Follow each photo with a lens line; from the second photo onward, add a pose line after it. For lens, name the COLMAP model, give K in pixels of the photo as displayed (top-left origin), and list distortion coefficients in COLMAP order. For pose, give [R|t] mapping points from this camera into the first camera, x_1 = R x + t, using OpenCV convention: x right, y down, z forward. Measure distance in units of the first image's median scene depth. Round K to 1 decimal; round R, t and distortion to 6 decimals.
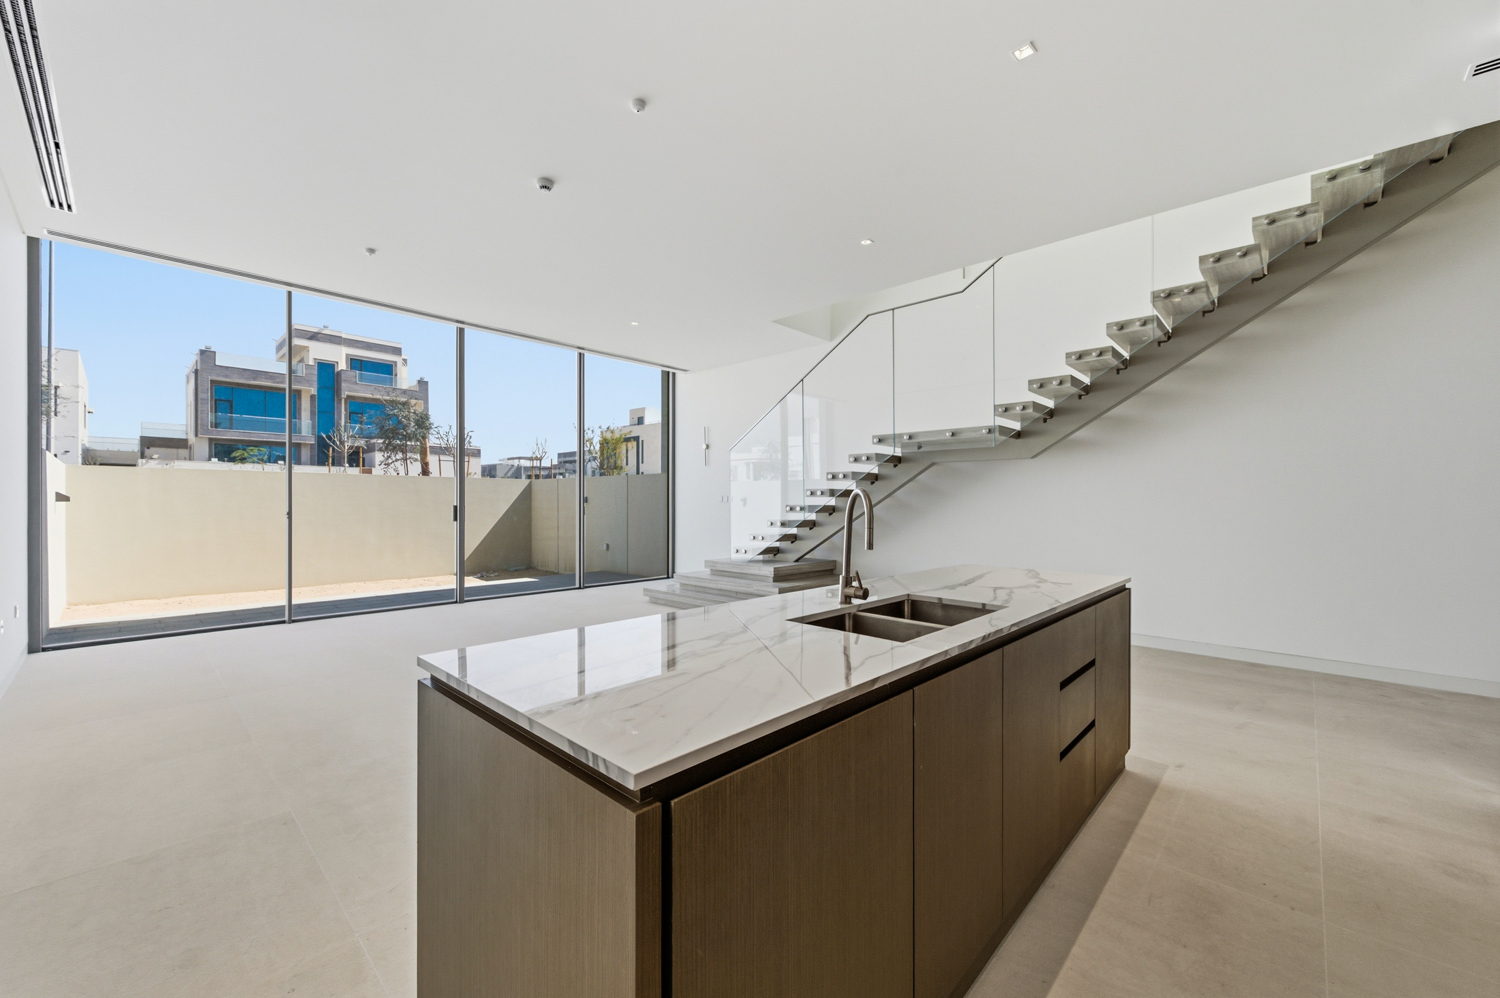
lens RADIAL K [[599.4, 0, 735.0], [0, 599.4, 493.8], [0, 0, 1]] dist [-0.001147, 0.000057]
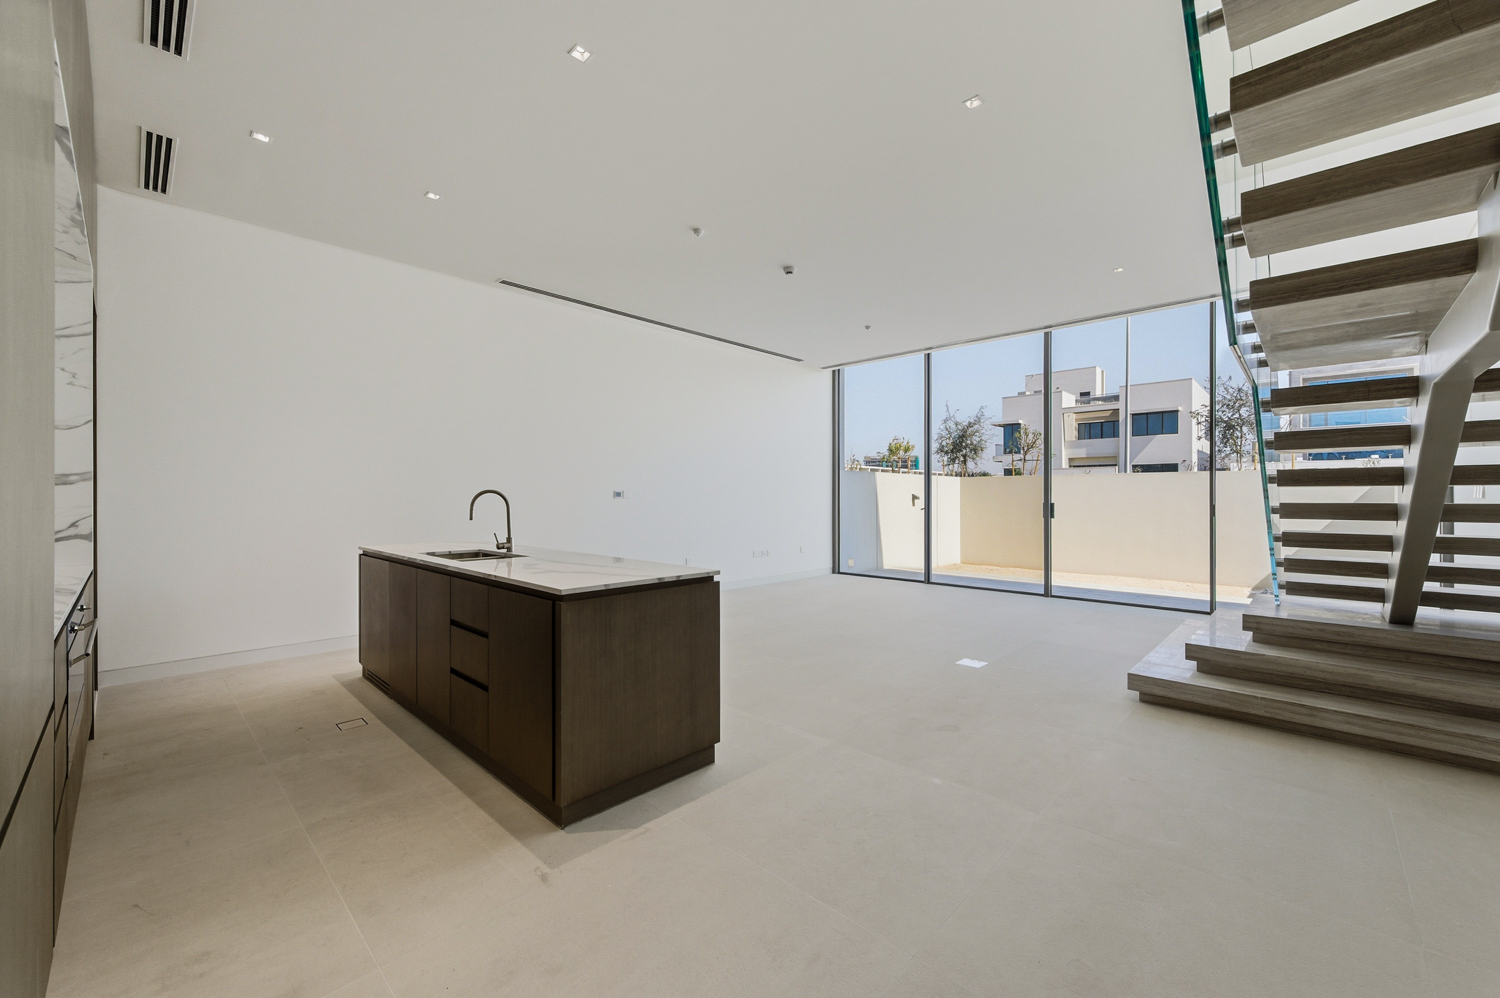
lens RADIAL K [[586.7, 0, 758.3], [0, 586.7, 495.5], [0, 0, 1]] dist [-0.000436, 0.000021]
pose [[0.008574, -0.008122, -0.999930, 0.665160], [0.013112, 0.999882, -0.008010, 0.009840], [0.999877, -0.013043, 0.008680, 0.582791]]
